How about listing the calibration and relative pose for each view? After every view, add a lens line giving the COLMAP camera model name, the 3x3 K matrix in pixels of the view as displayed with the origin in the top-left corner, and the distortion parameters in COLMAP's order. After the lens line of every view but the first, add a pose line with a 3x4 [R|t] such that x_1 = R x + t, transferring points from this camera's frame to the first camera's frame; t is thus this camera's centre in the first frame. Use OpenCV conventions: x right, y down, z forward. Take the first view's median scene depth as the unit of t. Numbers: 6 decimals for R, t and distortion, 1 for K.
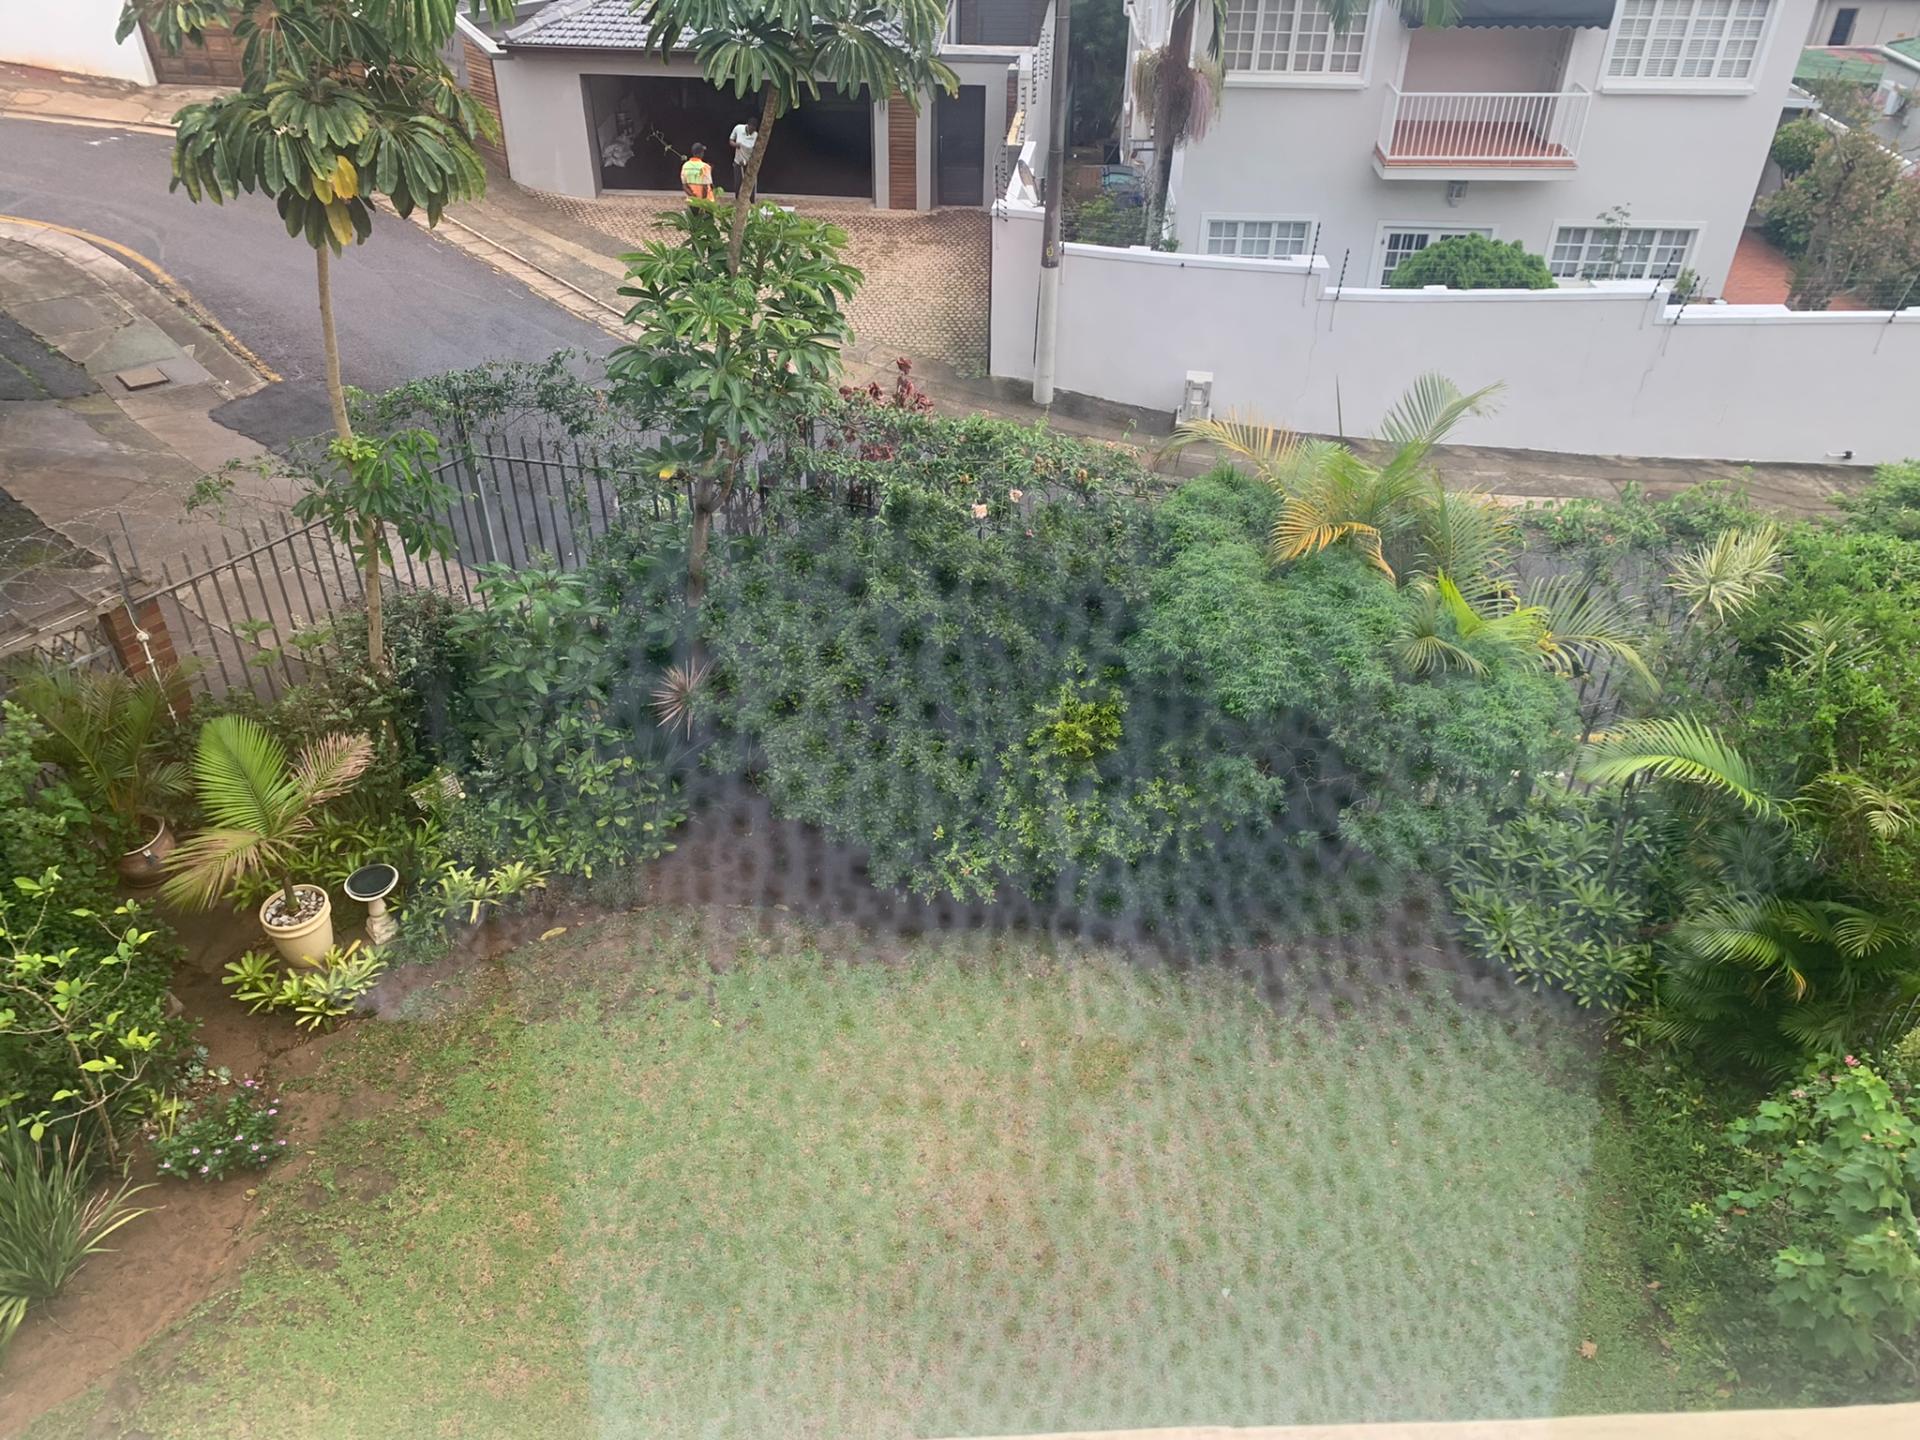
lens RADIAL K [[1475.6, 0, 956.7], [0, 1475.6, 696.8], [0, 0, 1]] dist [0.018046, -0.009894]
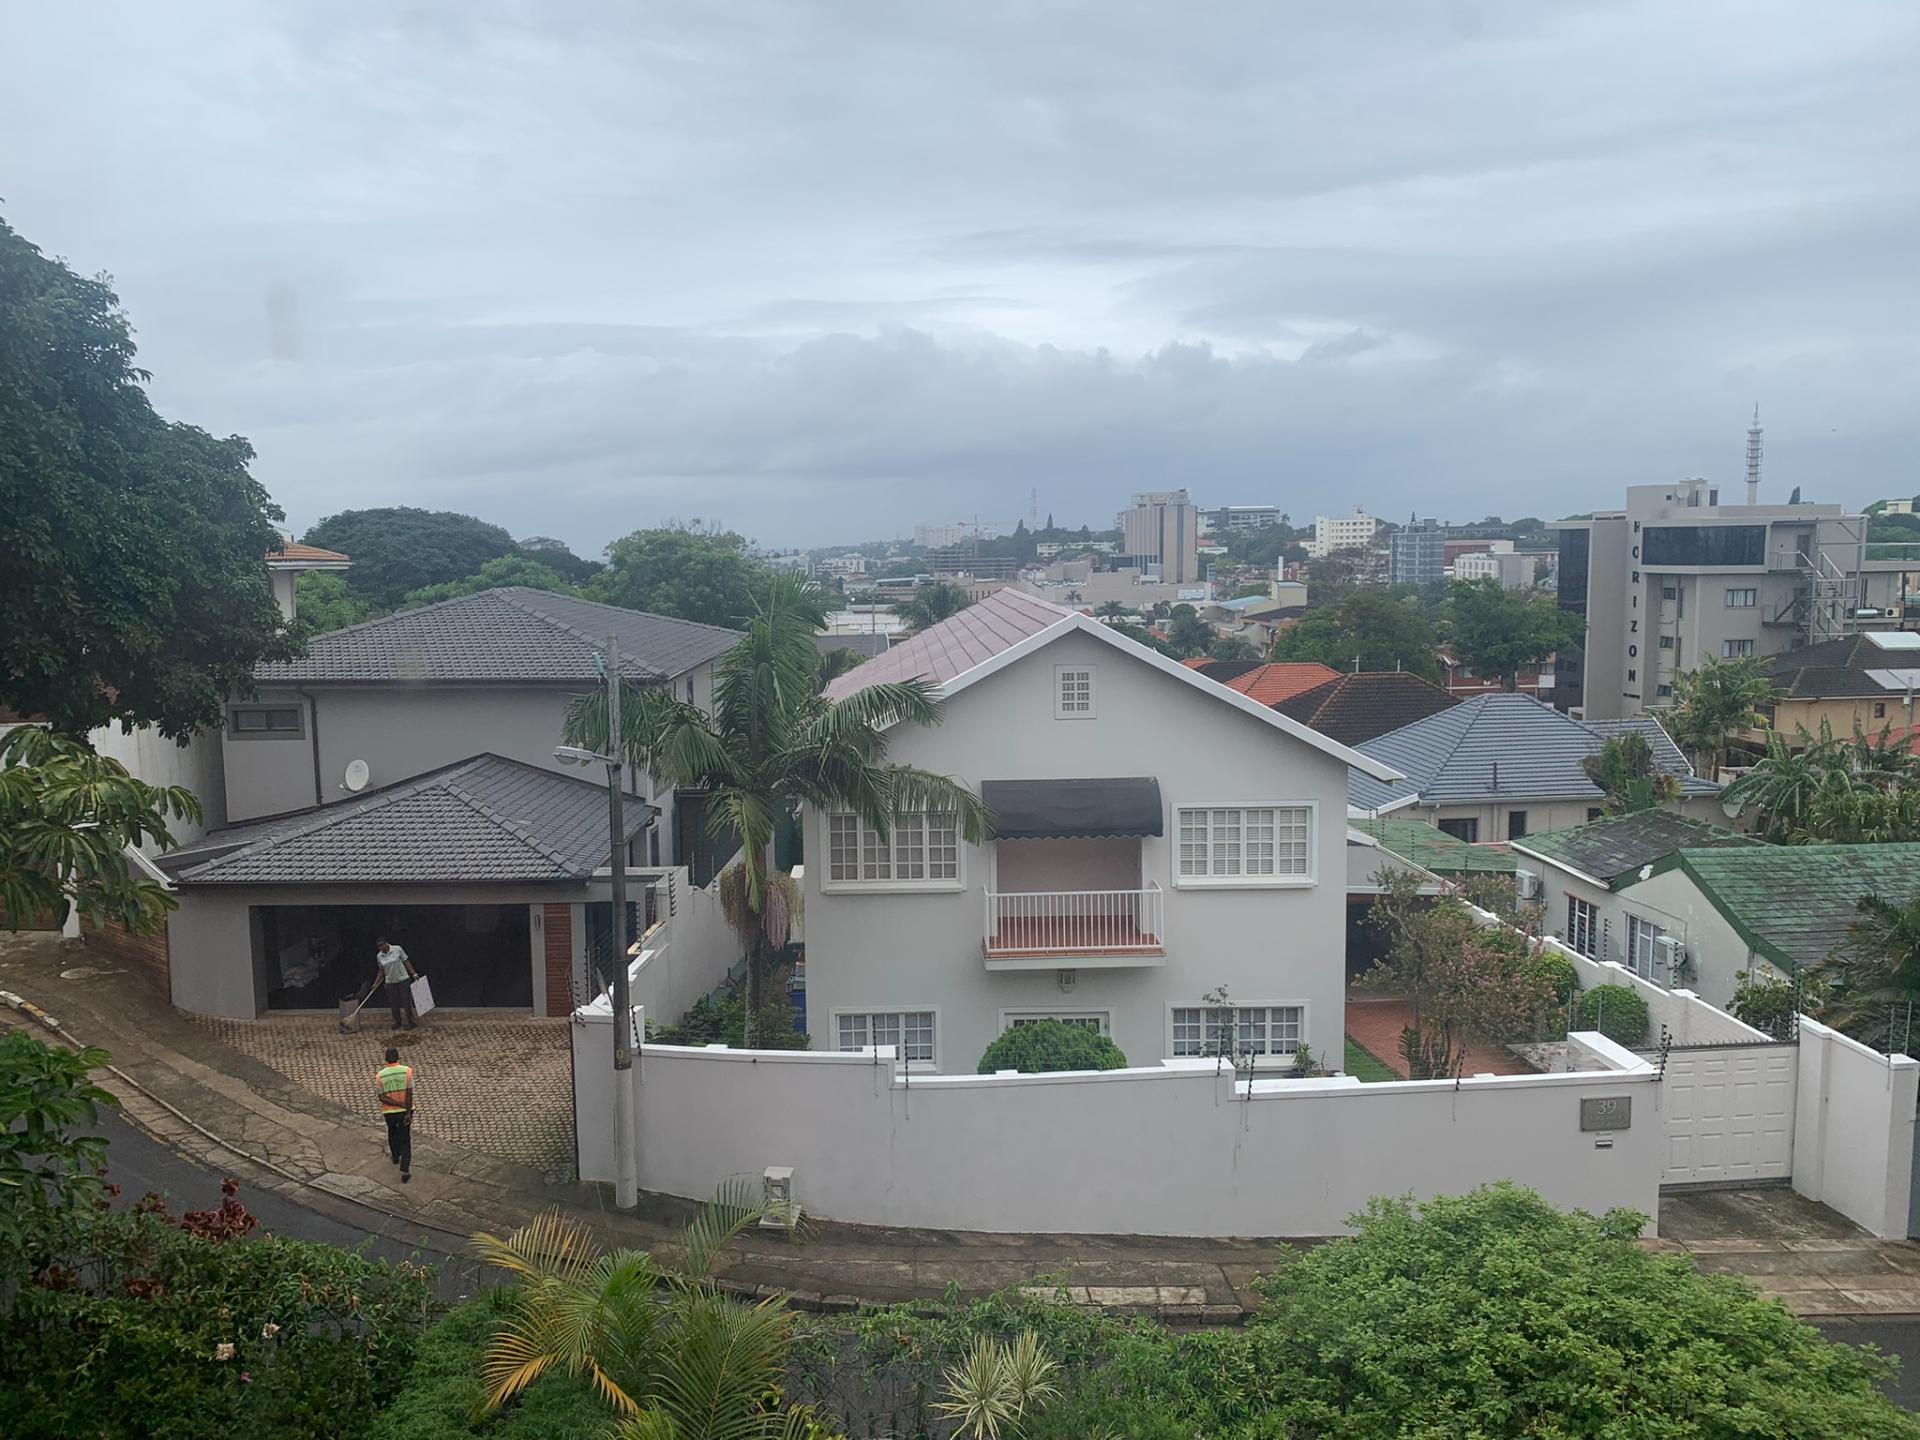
lens RADIAL K [[1475.6, 0, 946.8], [0, 1475.6, 722.9], [0, 0, 1]] dist [0.018046, -0.009894]
pose [[0.998123, -0.029495, 0.053680, 0.196721], [0.051942, 0.872052, -0.486649, 0.004166], [-0.032458, 0.488523, 0.871947, 0.002270]]
